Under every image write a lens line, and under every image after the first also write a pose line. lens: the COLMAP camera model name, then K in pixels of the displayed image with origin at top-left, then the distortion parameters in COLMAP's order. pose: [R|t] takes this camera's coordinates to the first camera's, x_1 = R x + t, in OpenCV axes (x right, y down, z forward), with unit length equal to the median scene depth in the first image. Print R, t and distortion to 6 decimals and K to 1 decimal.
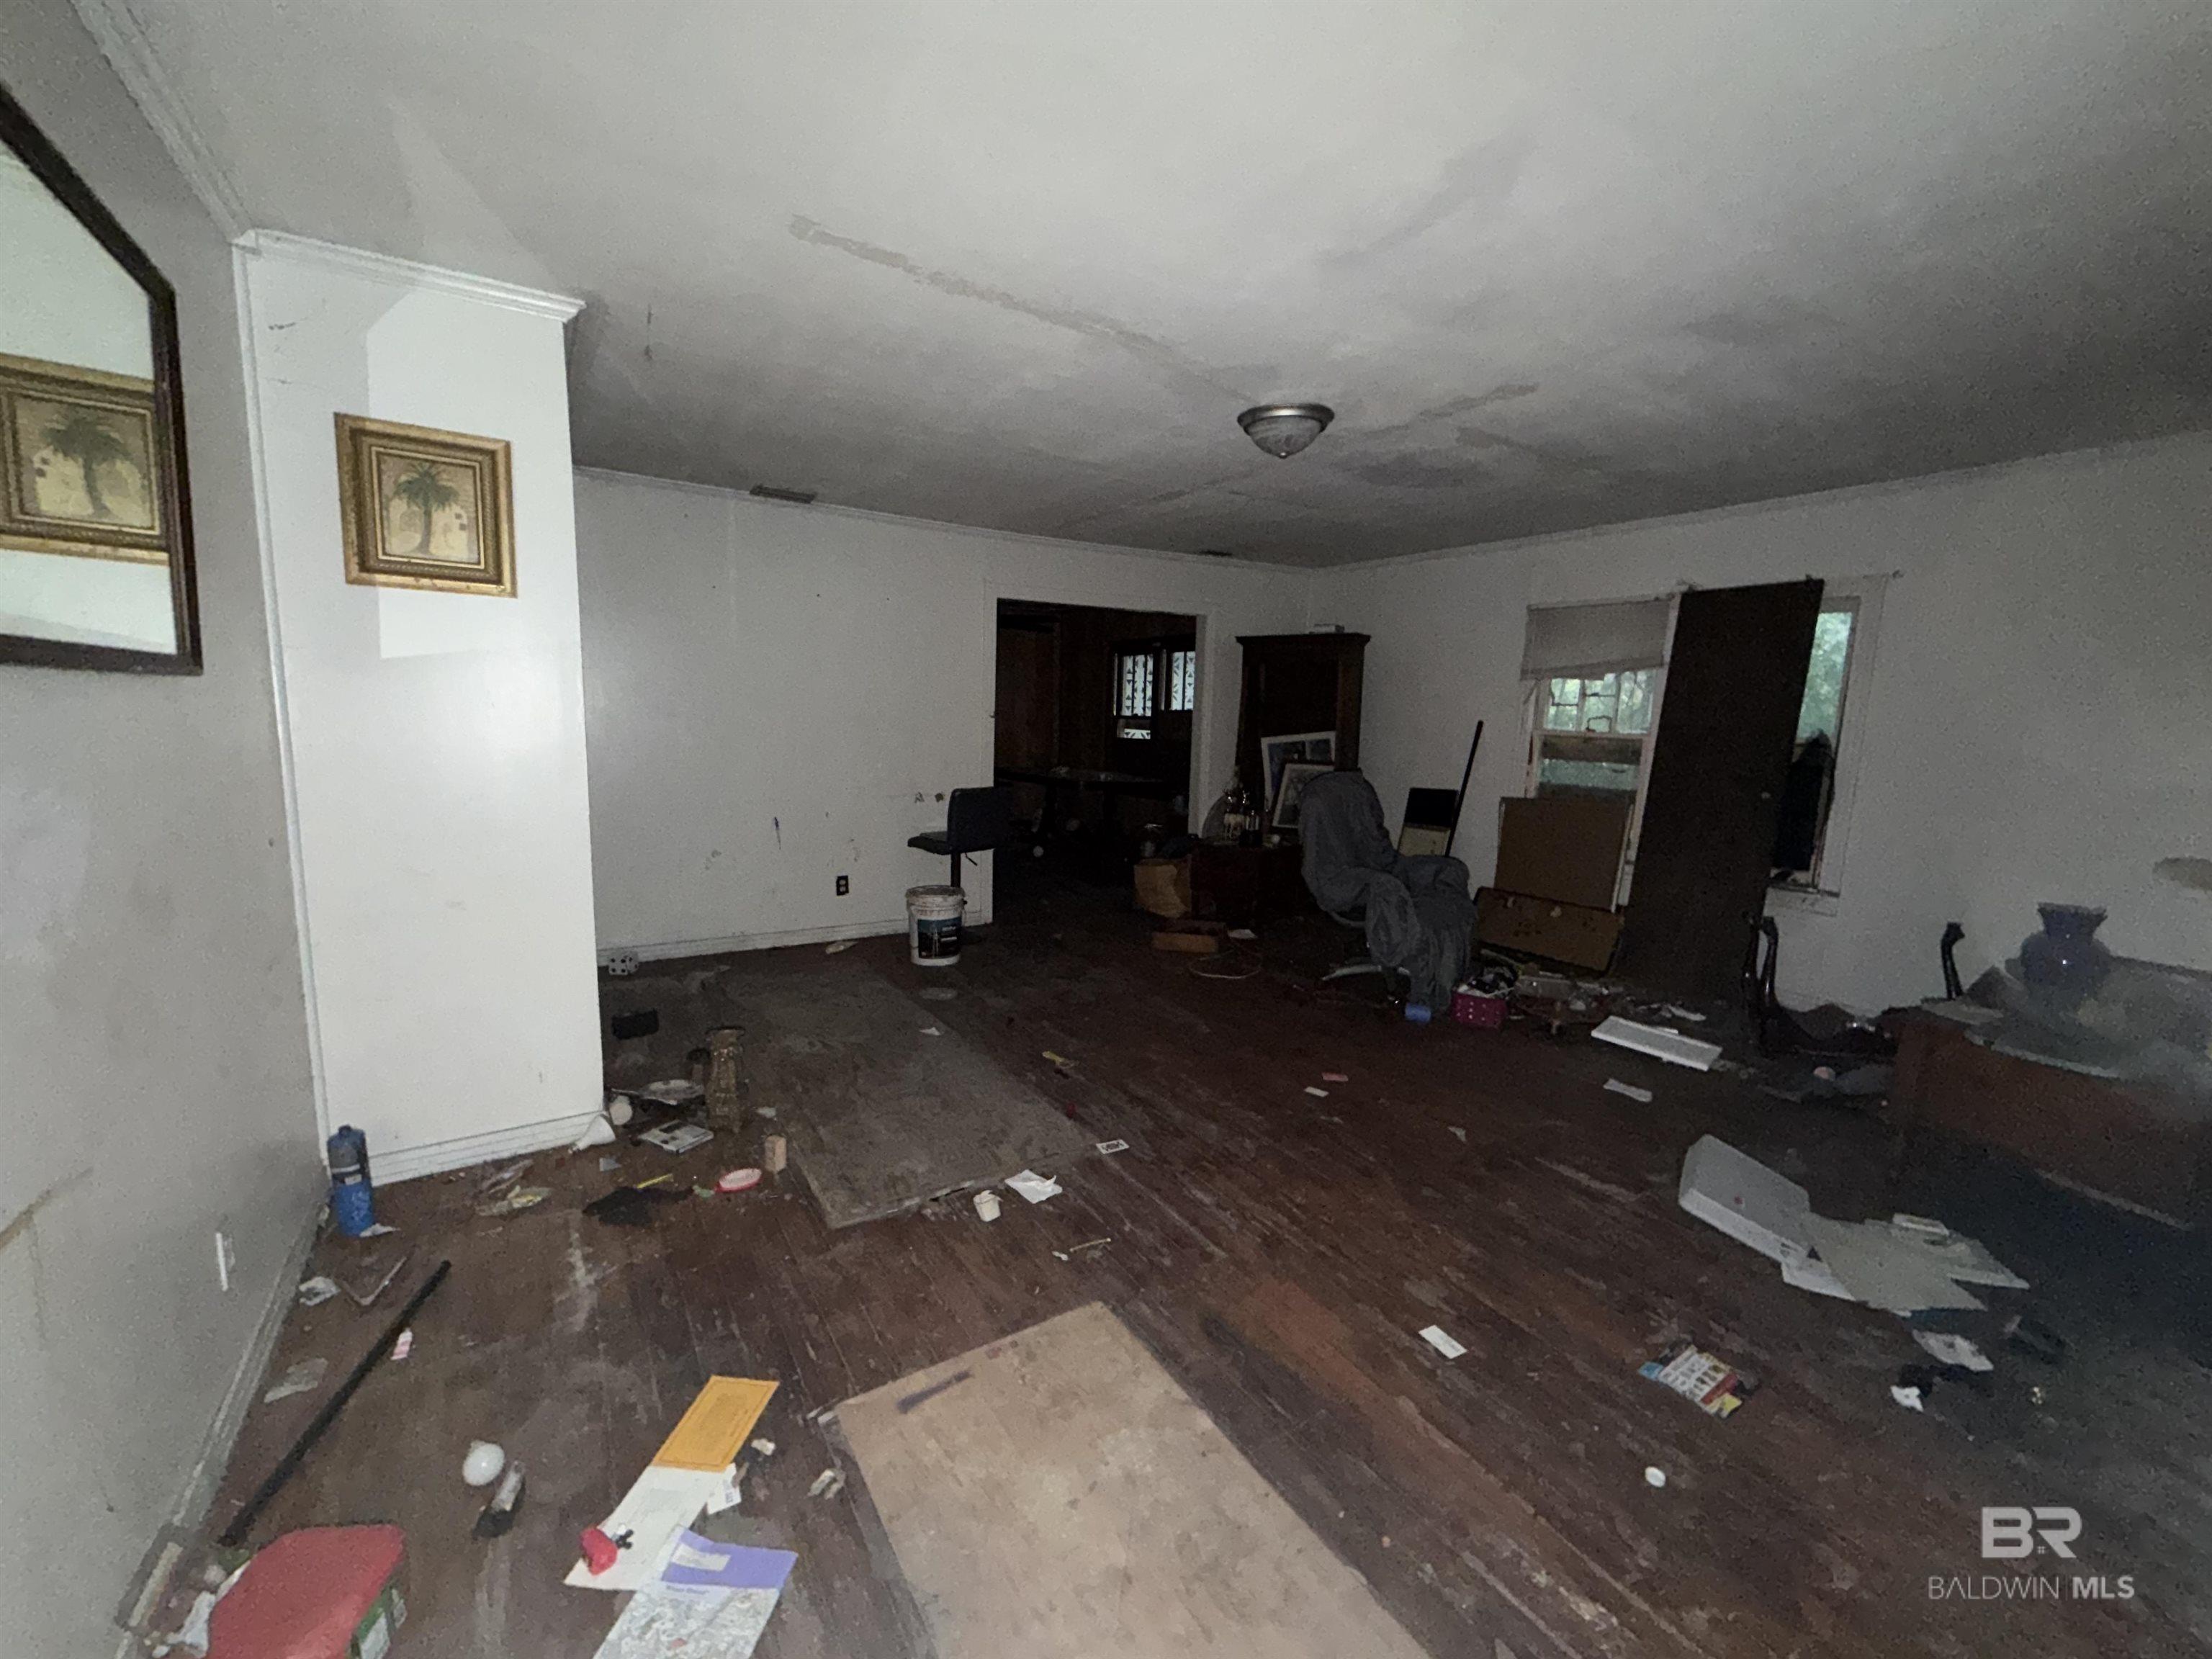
lens RADIAL K [[892.5, 0, 1103.9], [0, 892.5, 846.4], [0, 0, 1]] dist [0.002398, -0.000713]
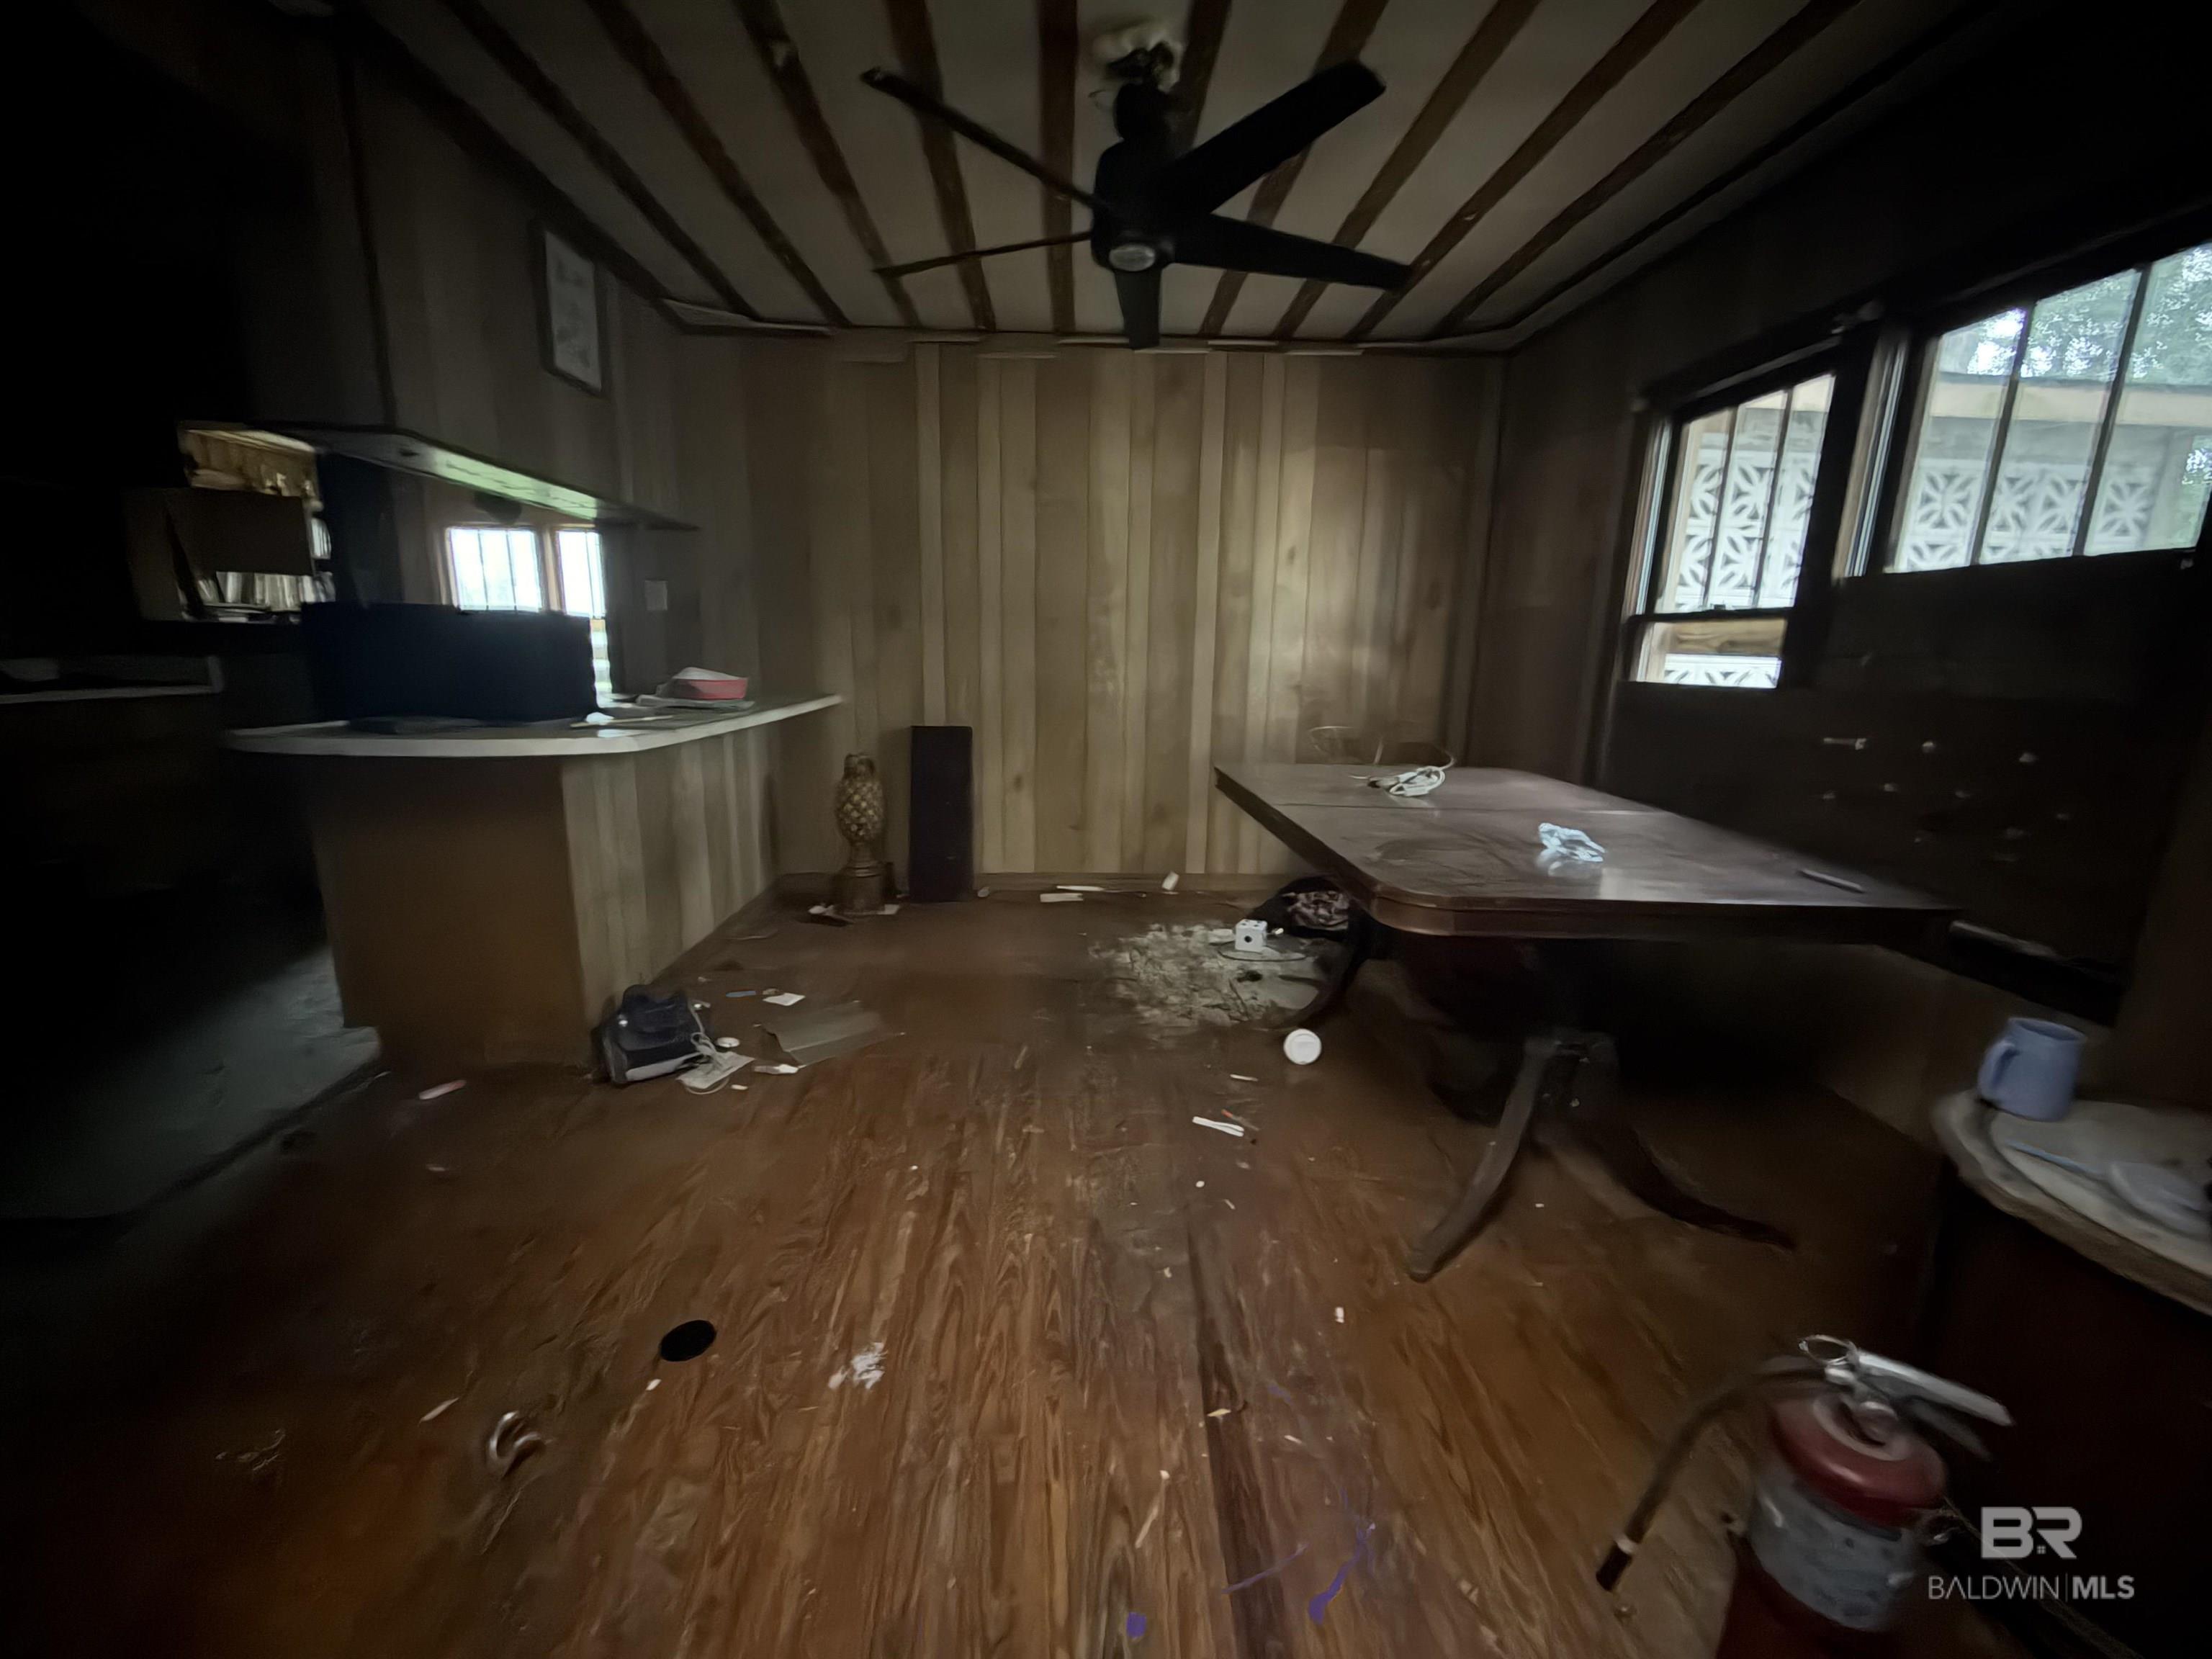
lens RADIAL K [[892.5, 0, 1106.8], [0, 892.5, 837.9], [0, 0, 1]] dist [0.002398, -0.000713]
pose [[0.864676, 0.105709, -0.491082, 0.116030], [-0.075272, 0.993835, 0.081396, -0.643548], [0.496659, -0.033417, 0.867302, 5.194089]]
